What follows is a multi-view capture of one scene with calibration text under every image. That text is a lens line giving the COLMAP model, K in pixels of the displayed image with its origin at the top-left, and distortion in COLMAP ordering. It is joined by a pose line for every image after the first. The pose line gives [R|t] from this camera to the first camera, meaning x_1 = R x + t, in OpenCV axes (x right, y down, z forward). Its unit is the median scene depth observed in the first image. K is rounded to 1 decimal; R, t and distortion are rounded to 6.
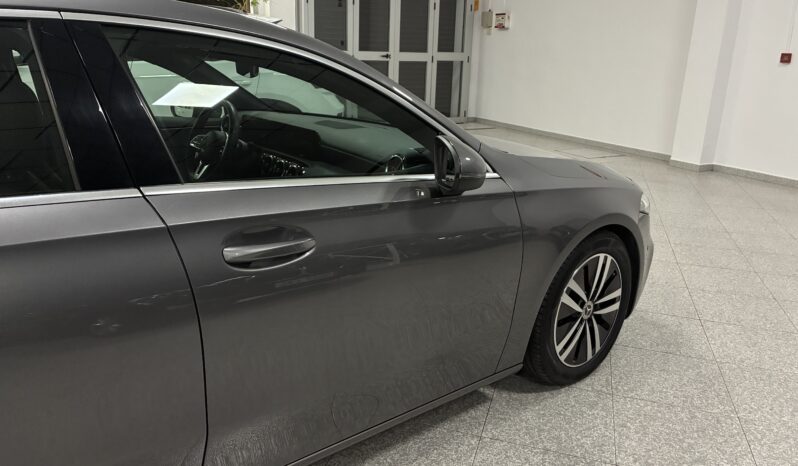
lens RADIAL K [[596.0, 0, 394.5], [0, 596.0, 235.6], [0, 0, 1]] dist [0.048417, -0.107815]
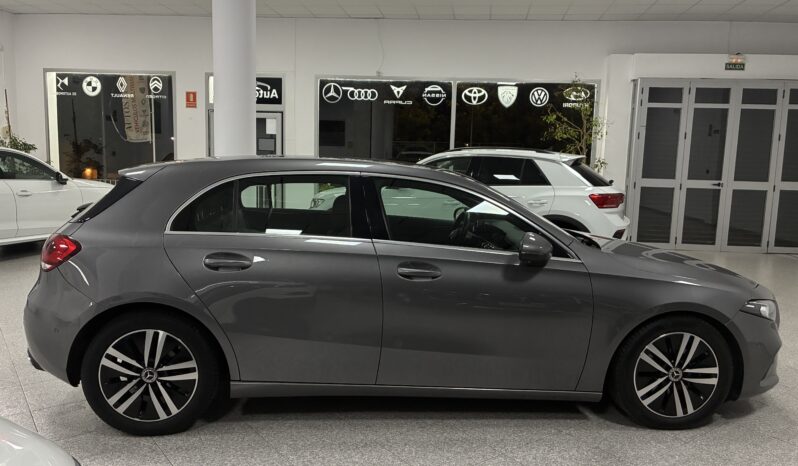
lens RADIAL K [[602.7, 0, 399.0], [0, 602.7, 233.0], [0, 0, 1]] dist [0.018057, -0.010483]
pose [[0.814085, 0.069406, -0.576583, 0.585926], [-0.183101, 0.972870, -0.141415, 0.122180], [0.551125, 0.220697, 0.804707, -0.515796]]
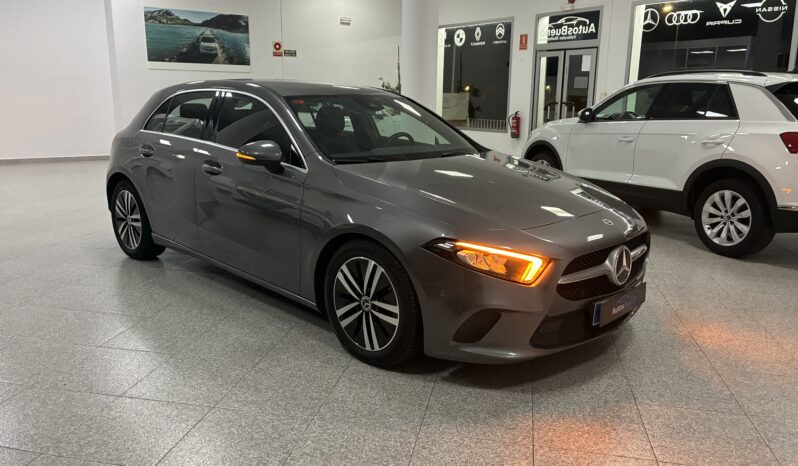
lens RADIAL K [[602.7, 0, 399.0], [0, 602.7, 233.0], [0, 0, 1]] dist [0.018057, -0.010483]
pose [[0.104138, 0.195660, -0.975127, 1.529419], [-0.313453, 0.936947, 0.154524, -0.227592], [0.943876, 0.289565, 0.158902, 0.833167]]
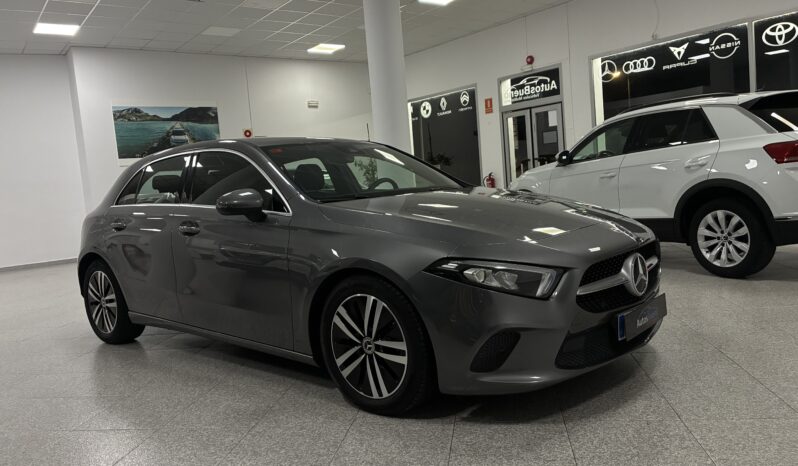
lens RADIAL K [[602.7, 0, 395.7], [0, 602.7, 234.1], [0, 0, 1]] dist [0.039354, -0.056854]
pose [[0.143222, 0.047890, -0.988531, 1.454746], [-0.217434, 0.975947, 0.015778, -0.110115], [0.965510, 0.212681, 0.150190, 0.843533]]
